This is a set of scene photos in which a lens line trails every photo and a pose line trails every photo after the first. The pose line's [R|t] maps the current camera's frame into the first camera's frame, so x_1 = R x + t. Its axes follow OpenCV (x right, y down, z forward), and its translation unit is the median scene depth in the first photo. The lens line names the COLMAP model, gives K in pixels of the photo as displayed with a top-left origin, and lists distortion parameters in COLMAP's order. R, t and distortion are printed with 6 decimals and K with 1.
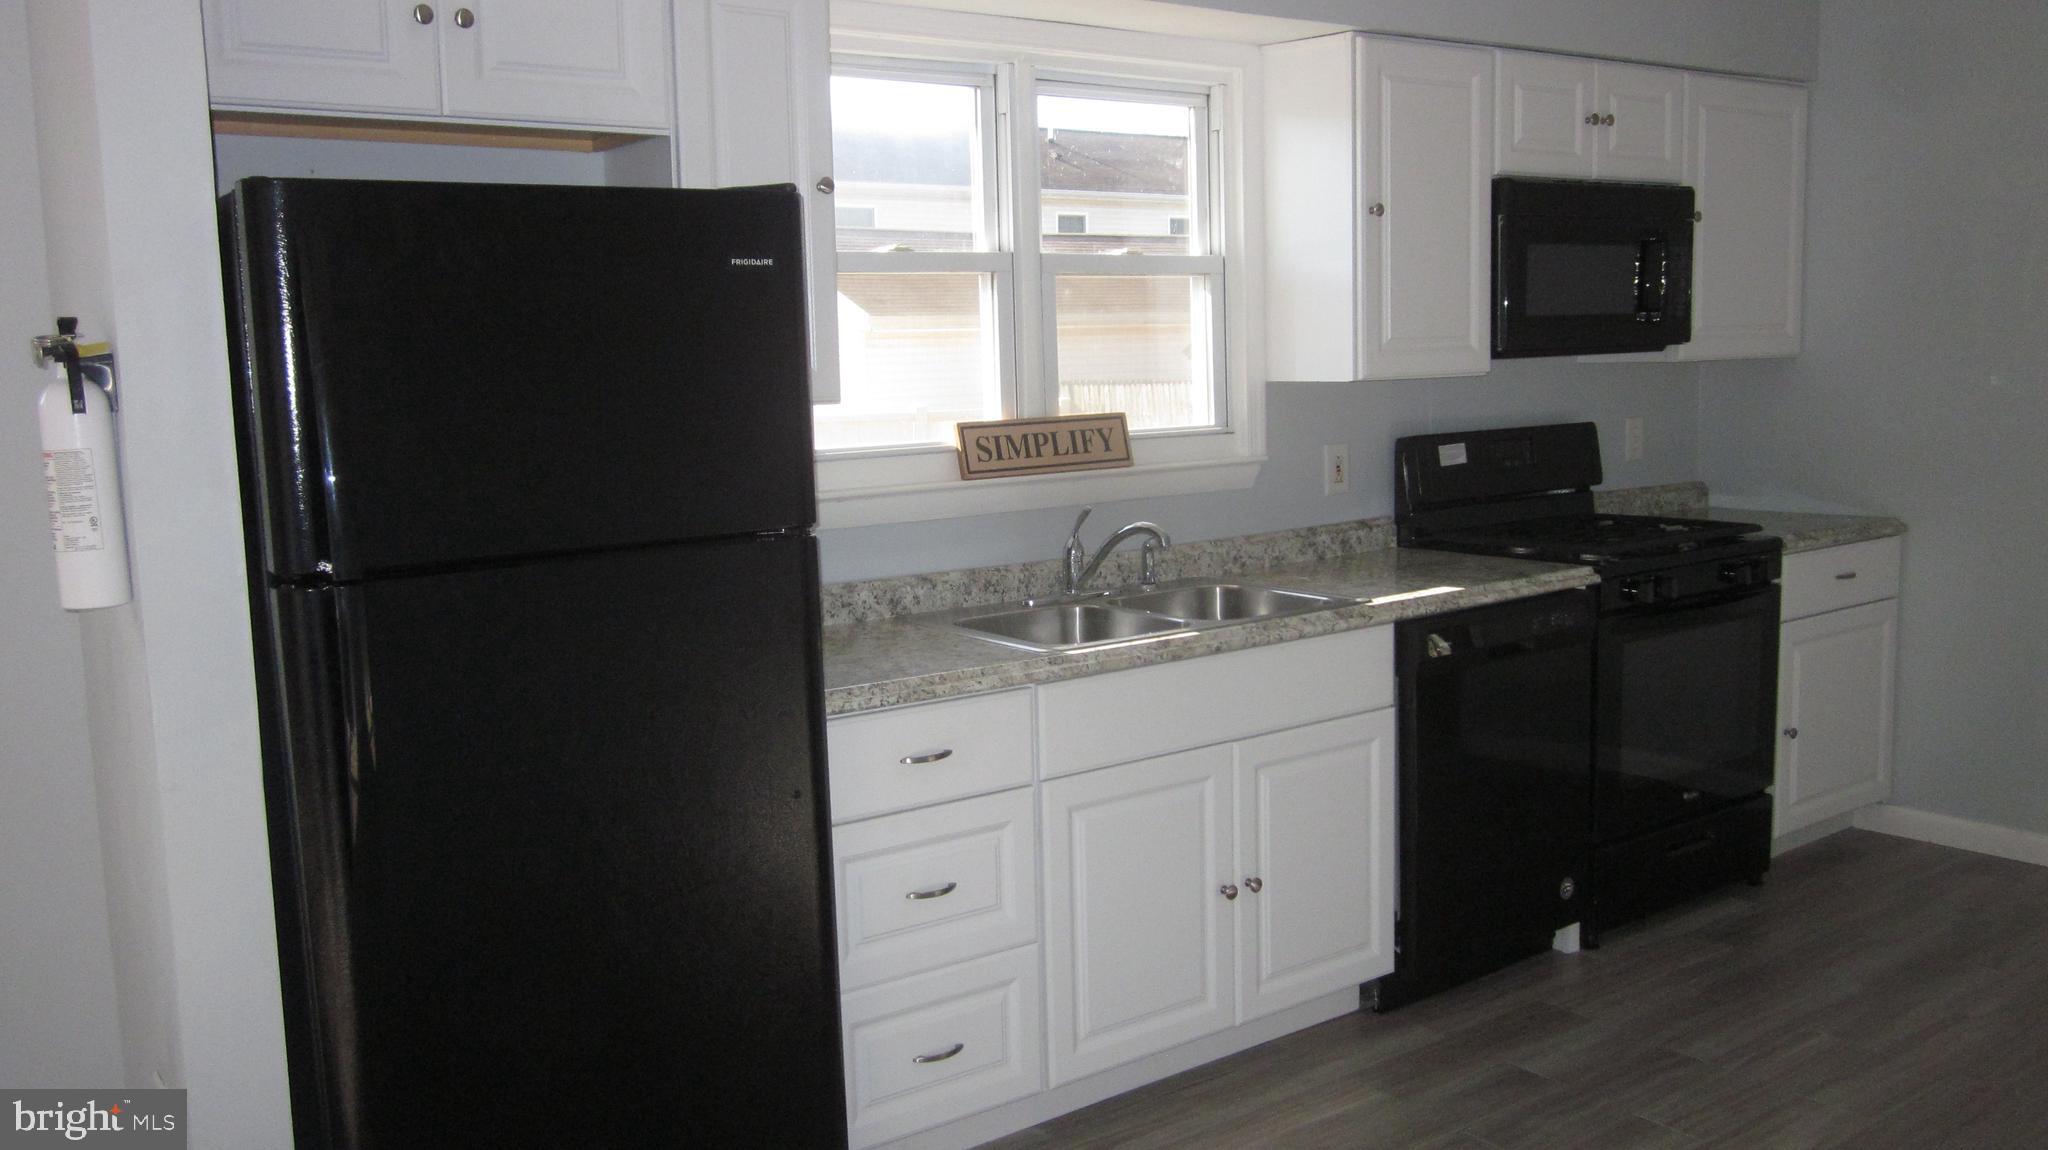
lens RADIAL K [[1718.9, 0, 1040.5], [0, 1718.9, 579.7], [0, 0, 1]] dist [-0.020697, -0.013012]
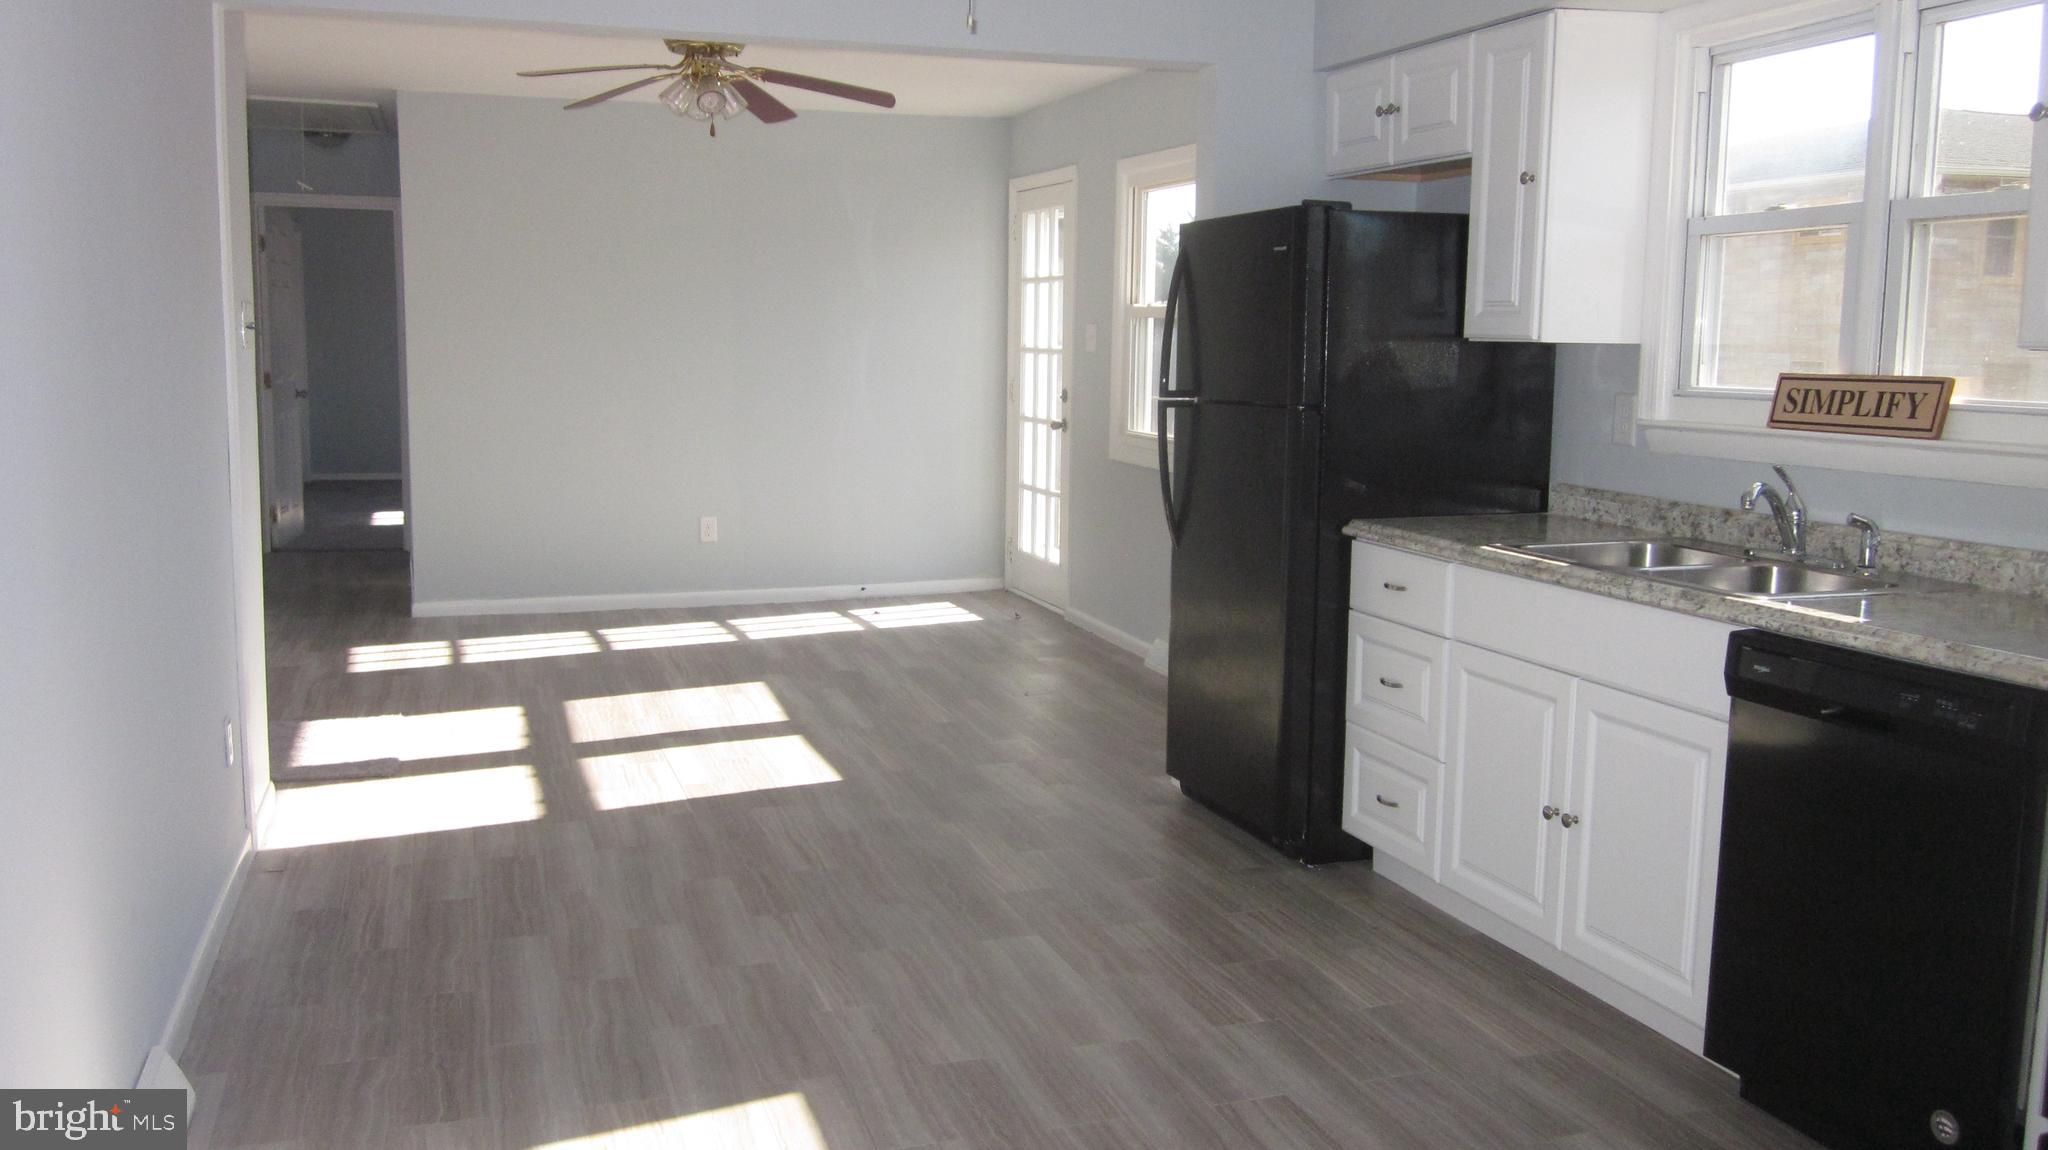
lens RADIAL K [[1718.9, 0, 1038.3], [0, 1718.9, 595.3], [0, 0, 1]] dist [-0.020697, -0.013012]
pose [[-0.307056, 0.162342, -0.937743, 0.980475], [-0.131237, 0.968707, 0.210675, -0.108768], [0.942599, 0.187756, -0.276142, 0.804427]]
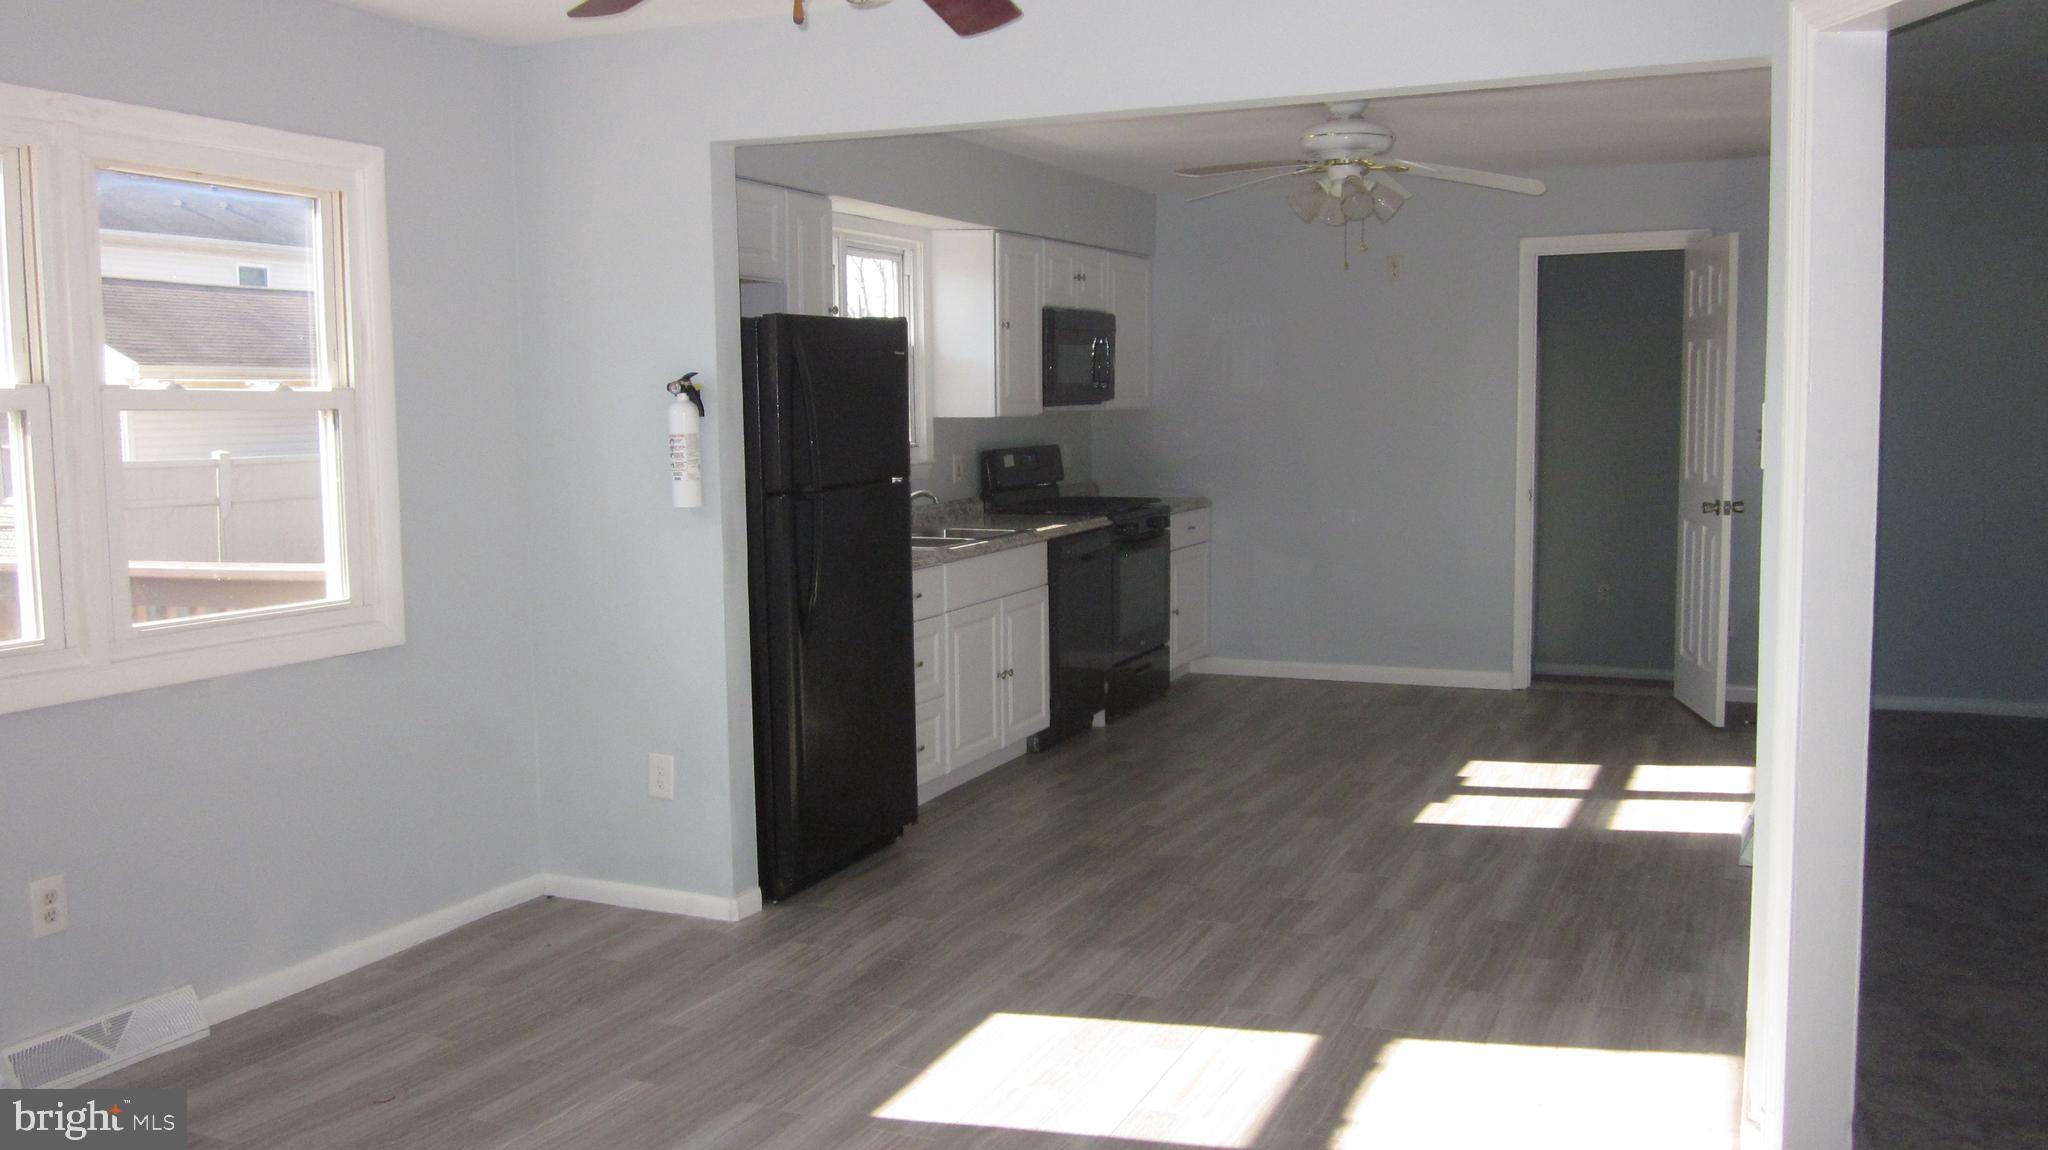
lens RADIAL K [[1718.9, 0, 1012.1], [0, 1718.9, 575.1], [0, 0, 1]] dist [-0.020697, -0.013012]
pose [[0.872930, -0.031690, 0.486816, -0.693049], [0.049821, 0.998462, -0.024341, 0.097441], [-0.485296, 0.045502, 0.873165, -0.598043]]
